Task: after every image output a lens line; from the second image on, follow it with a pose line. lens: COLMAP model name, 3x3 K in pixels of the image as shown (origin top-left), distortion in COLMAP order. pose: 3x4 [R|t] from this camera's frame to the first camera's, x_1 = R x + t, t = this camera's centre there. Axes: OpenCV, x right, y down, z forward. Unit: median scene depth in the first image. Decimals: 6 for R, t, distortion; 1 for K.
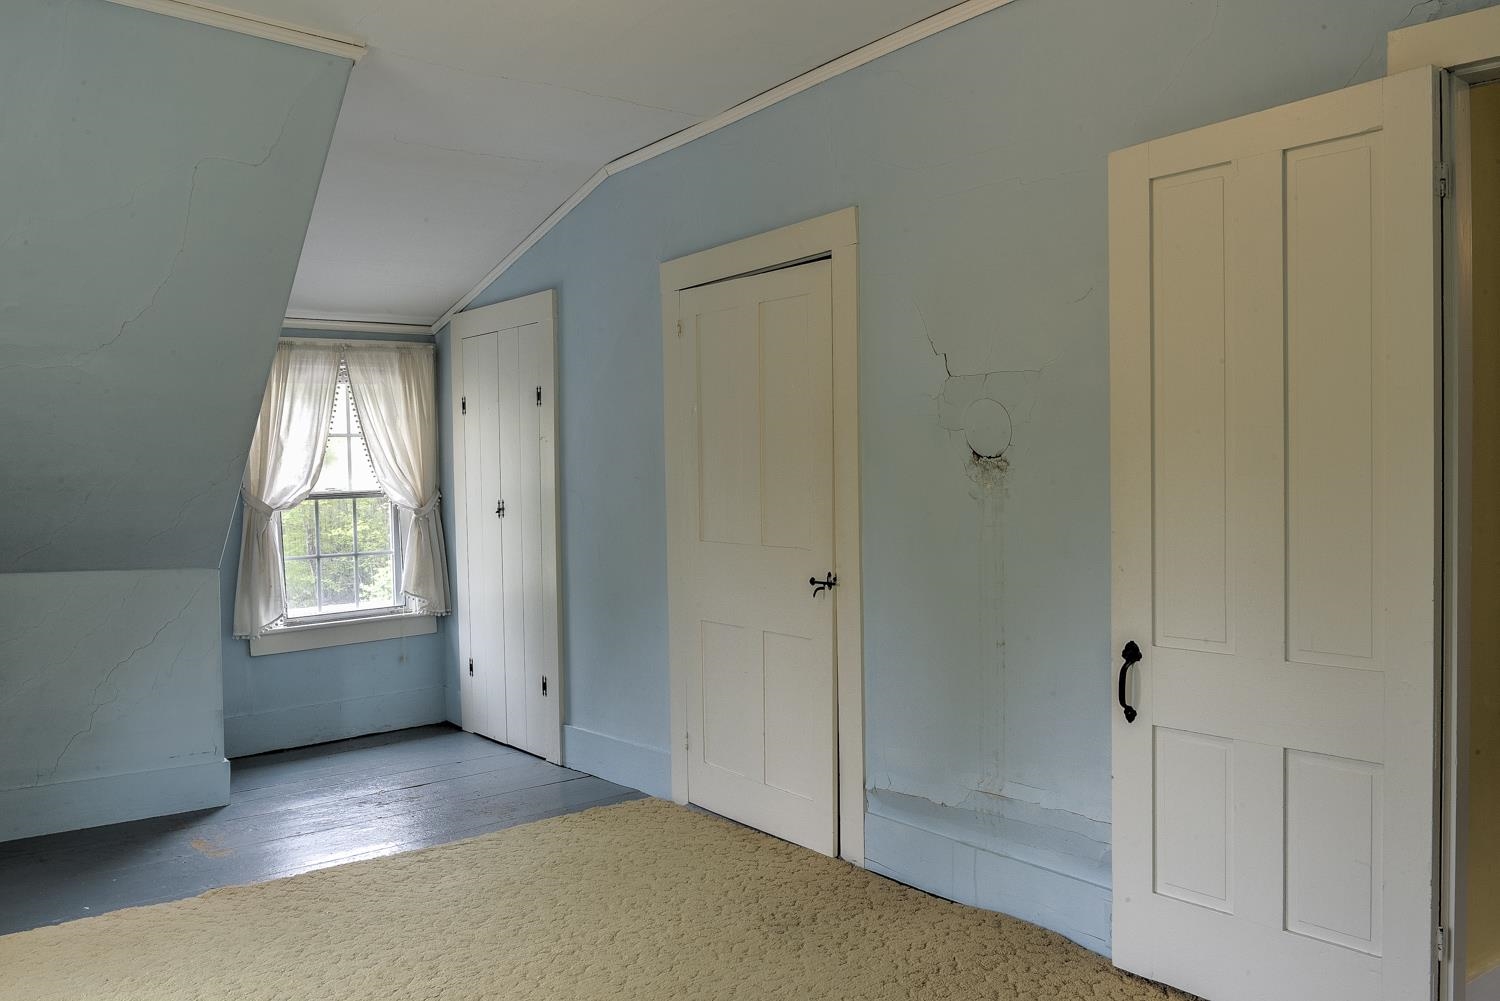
lens RADIAL K [[1191.2, 0, 750.0], [0, 1191.2, 500.5], [0, 0, 1]] dist [0.000930, -0.003544]
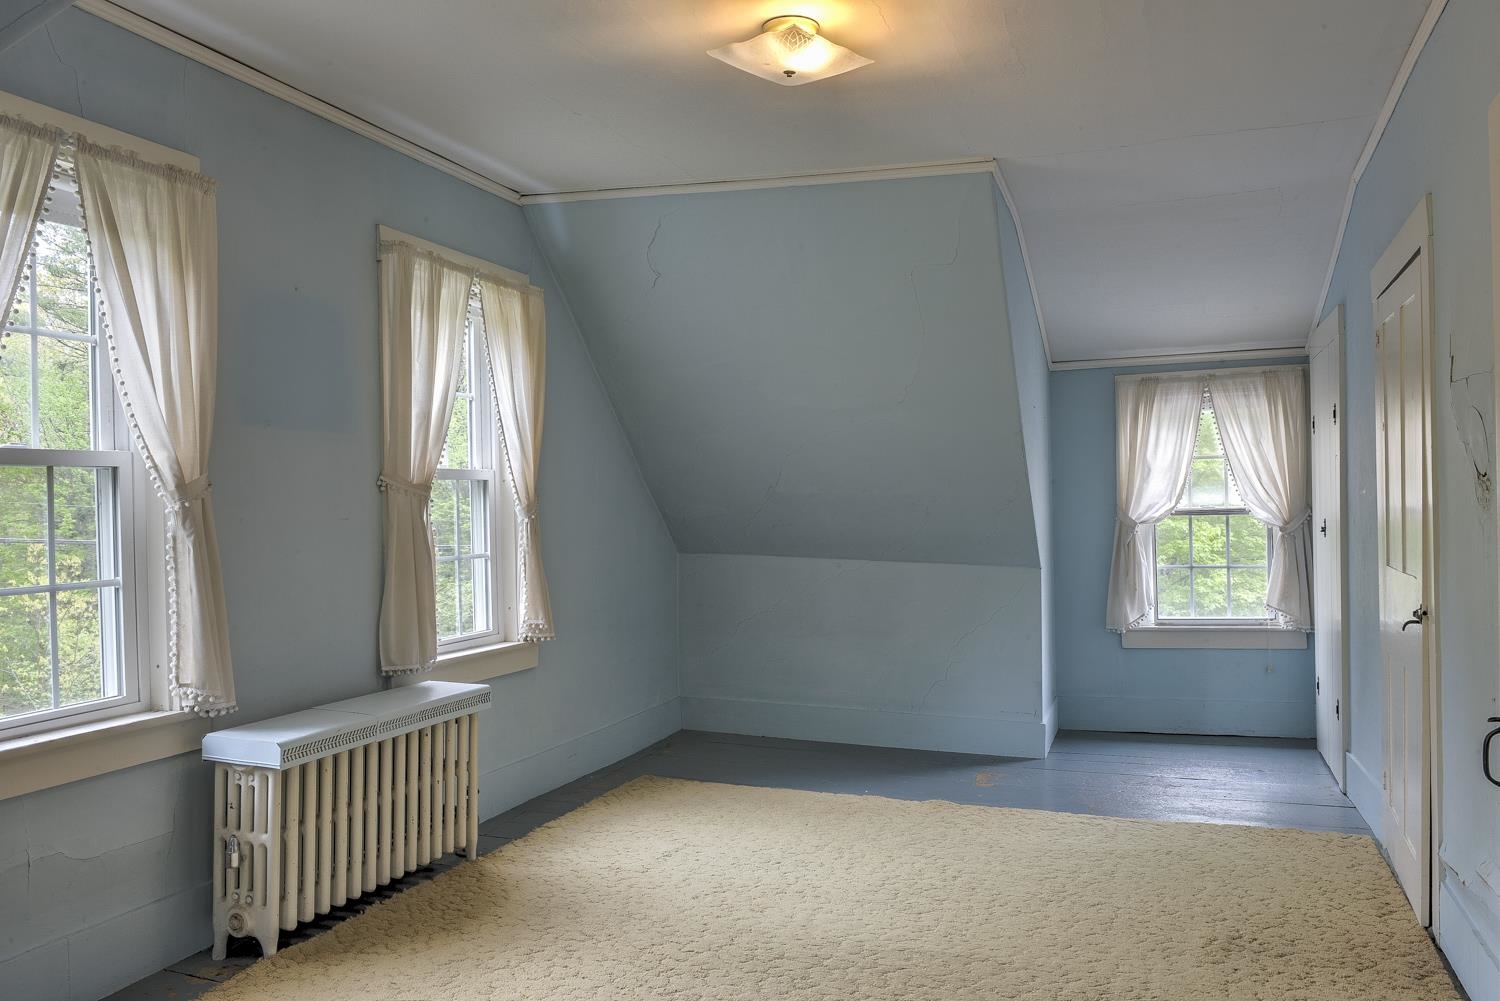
lens RADIAL K [[1191.2, 0, 750.0], [0, 1191.2, 500.5], [0, 0, 1]] dist [0.000930, -0.003544]
pose [[0.526392, 0.010395, -0.850178, 0.369206], [-0.020731, 0.999785, -0.000612, -0.005310], [0.849989, 0.017947, 0.526494, 0.064490]]
